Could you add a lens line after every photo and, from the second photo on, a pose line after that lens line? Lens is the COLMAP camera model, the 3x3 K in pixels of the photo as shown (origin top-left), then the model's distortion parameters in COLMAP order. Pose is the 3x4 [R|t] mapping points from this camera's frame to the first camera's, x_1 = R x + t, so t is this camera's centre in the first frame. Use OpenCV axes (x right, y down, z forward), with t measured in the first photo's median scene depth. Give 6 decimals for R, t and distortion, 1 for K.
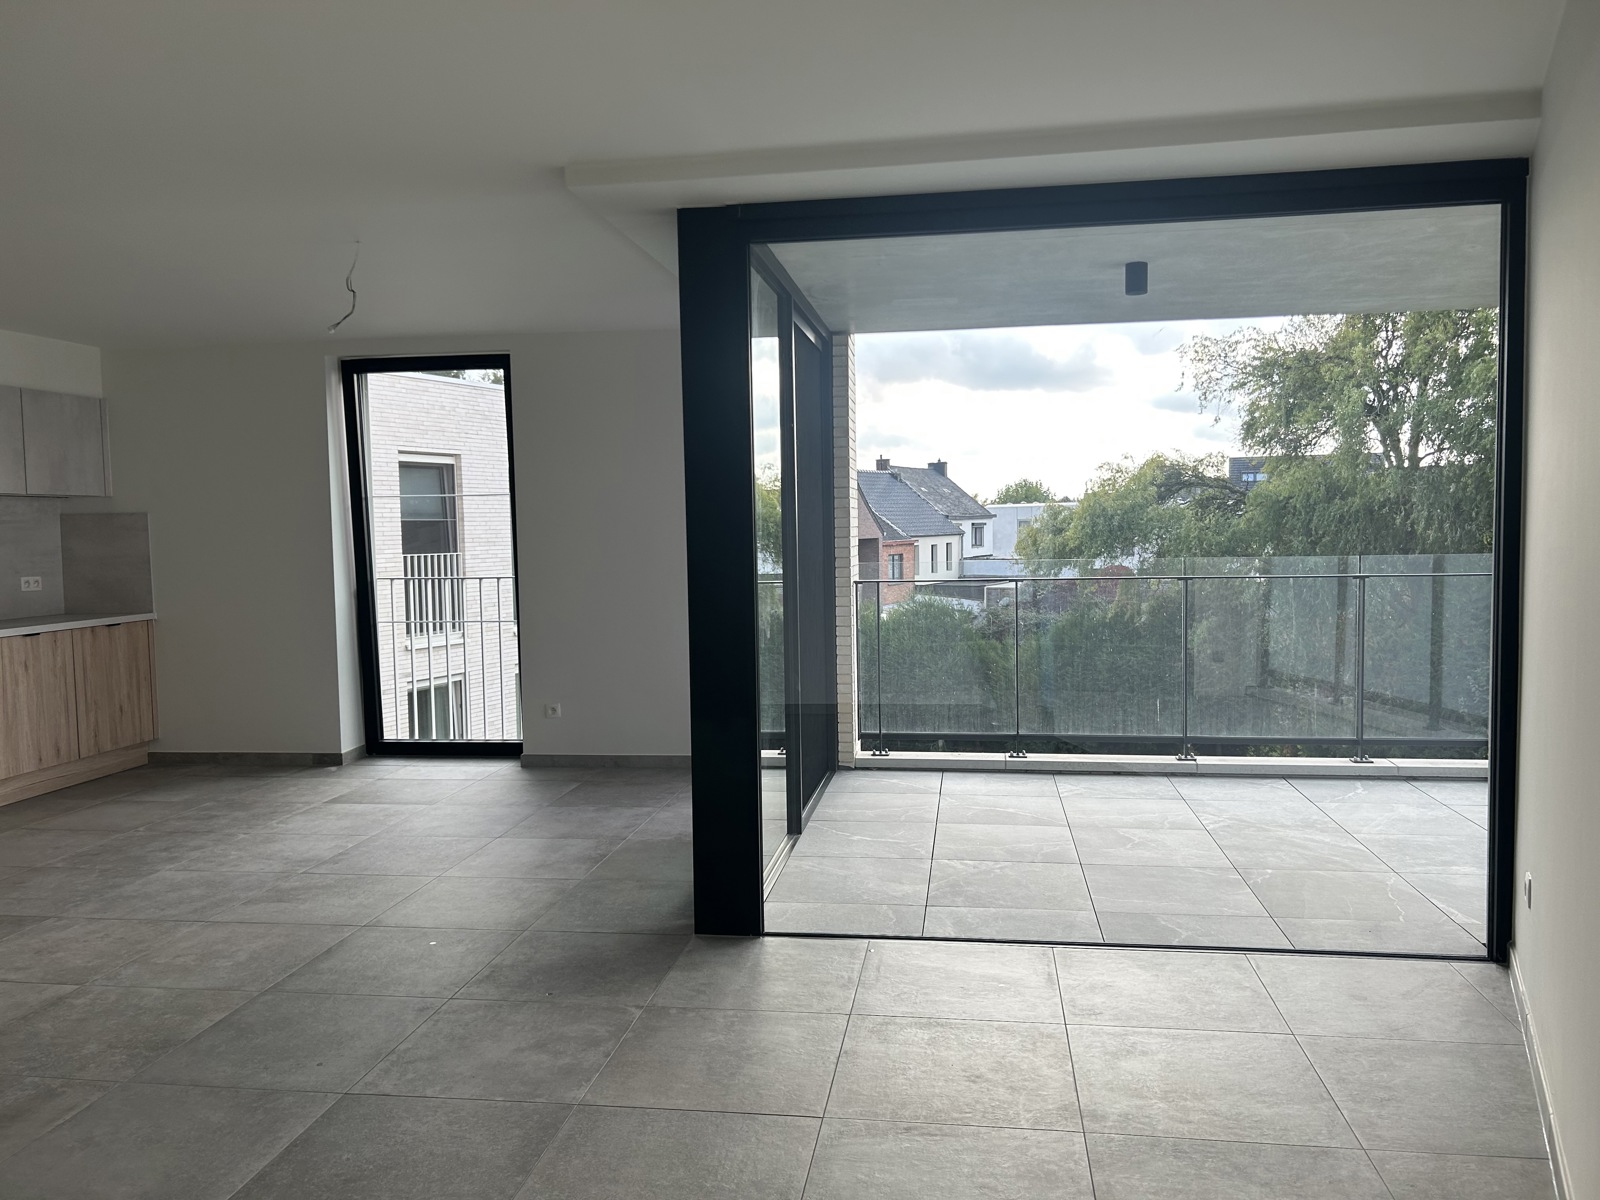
lens RADIAL K [[1199.2, 0, 805.5], [0, 1199.2, 605.6], [0, 0, 1]] dist [0.059802, -0.063806]
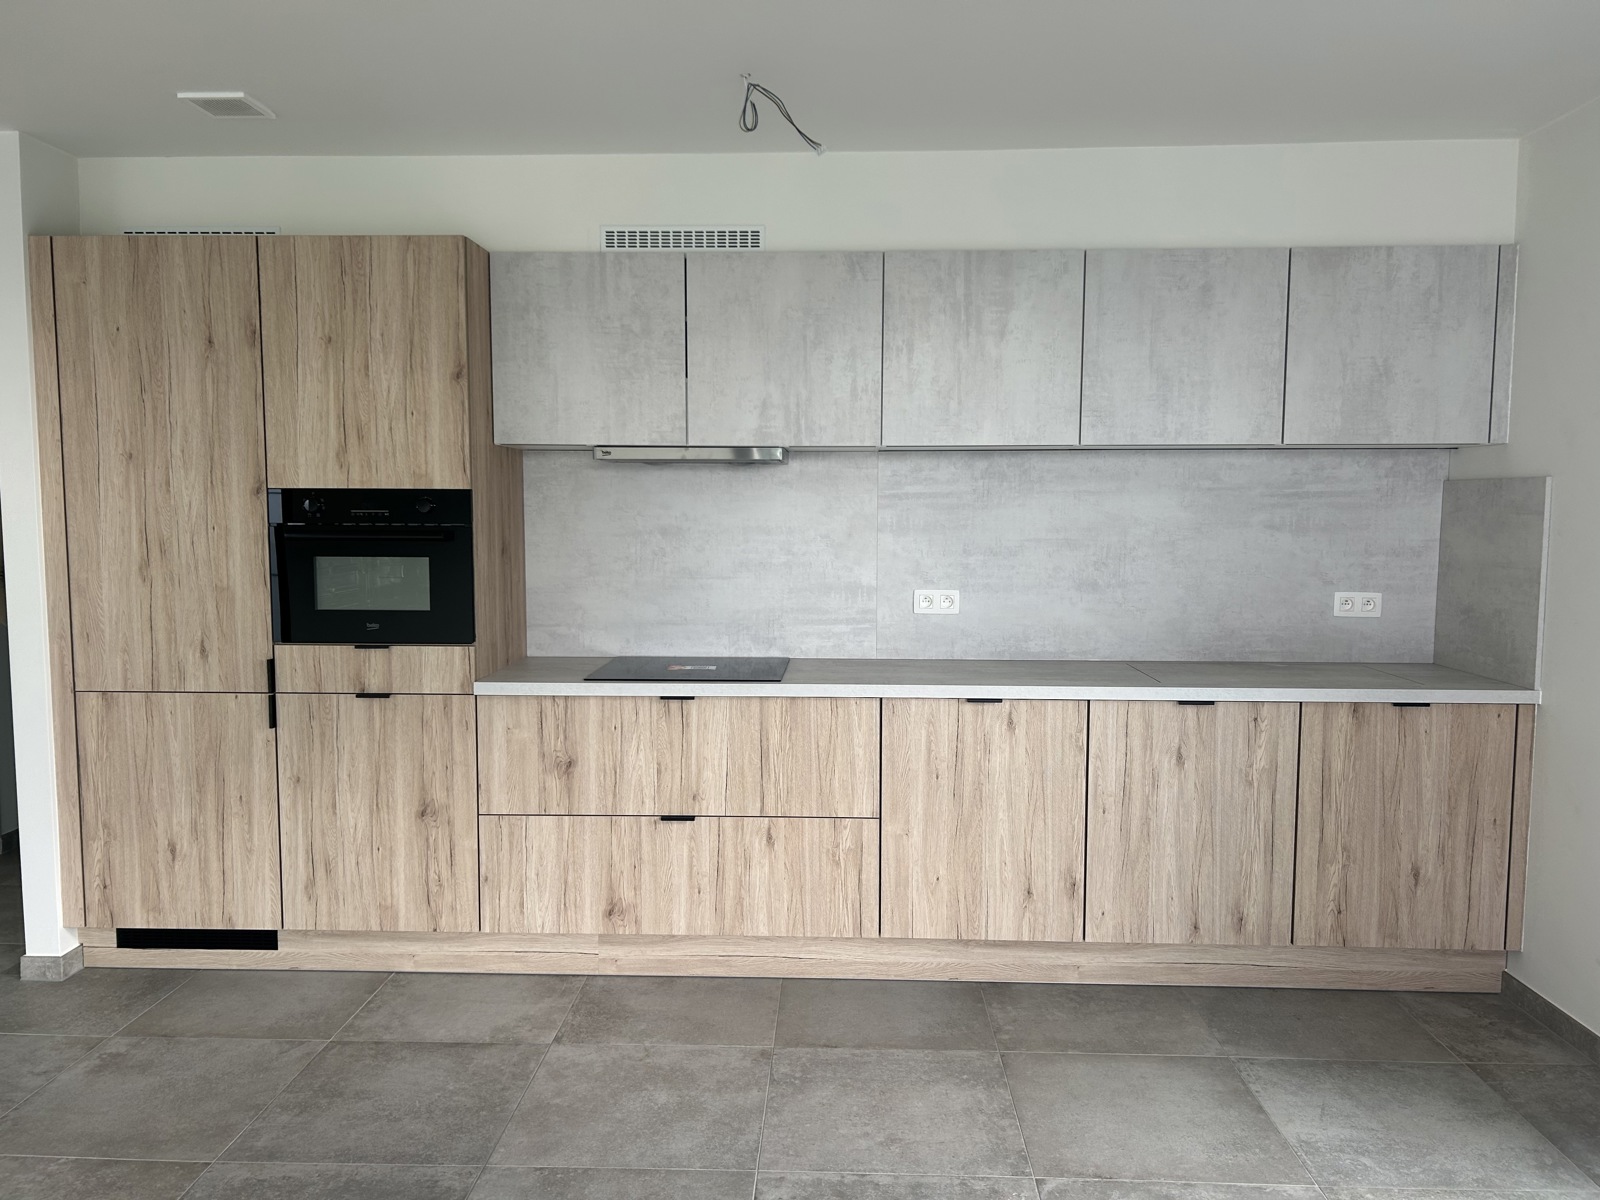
lens RADIAL K [[1199.2, 0, 796.1], [0, 1199.2, 613.3], [0, 0, 1]] dist [0.059802, -0.063806]
pose [[0.105128, 0.106084, -0.988784, -0.134349], [-0.071202, 0.992545, 0.098917, -0.063046], [0.991906, 0.060004, 0.111898, 0.838530]]
